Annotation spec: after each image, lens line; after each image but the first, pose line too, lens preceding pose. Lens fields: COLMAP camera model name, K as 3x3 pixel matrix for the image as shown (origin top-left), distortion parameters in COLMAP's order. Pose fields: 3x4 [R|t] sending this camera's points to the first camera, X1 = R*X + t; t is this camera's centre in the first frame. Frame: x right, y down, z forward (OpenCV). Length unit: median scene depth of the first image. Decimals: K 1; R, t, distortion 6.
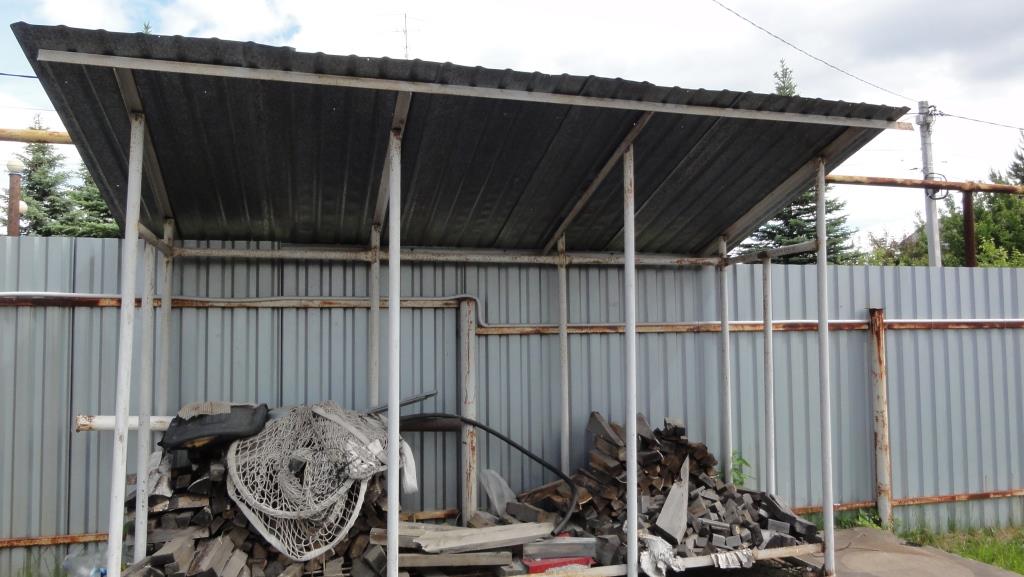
lens RADIAL K [[731.8, 0, 511.5], [0, 731.8, 284.9], [0, 0, 1]] dist [0.004069, -0.004510]
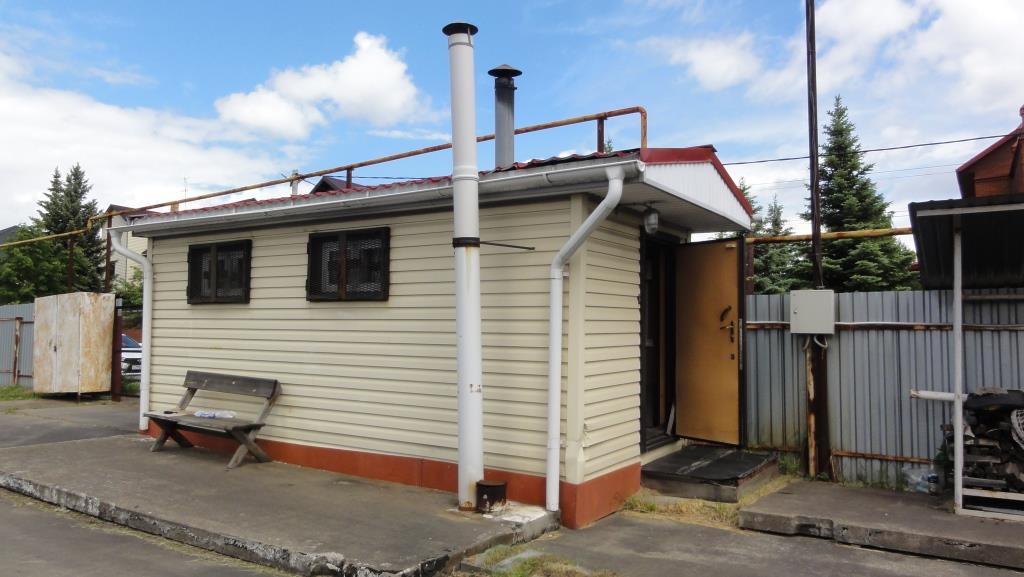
lens RADIAL K [[731.8, 0, 510.4], [0, 731.8, 296.2], [0, 0, 1]] dist [0.004069, -0.004510]
pose [[0.685688, -0.034768, -0.727065, 0.059325], [0.025061, 0.999394, -0.024156, -0.034548], [0.727464, -0.001657, 0.686144, -0.949260]]
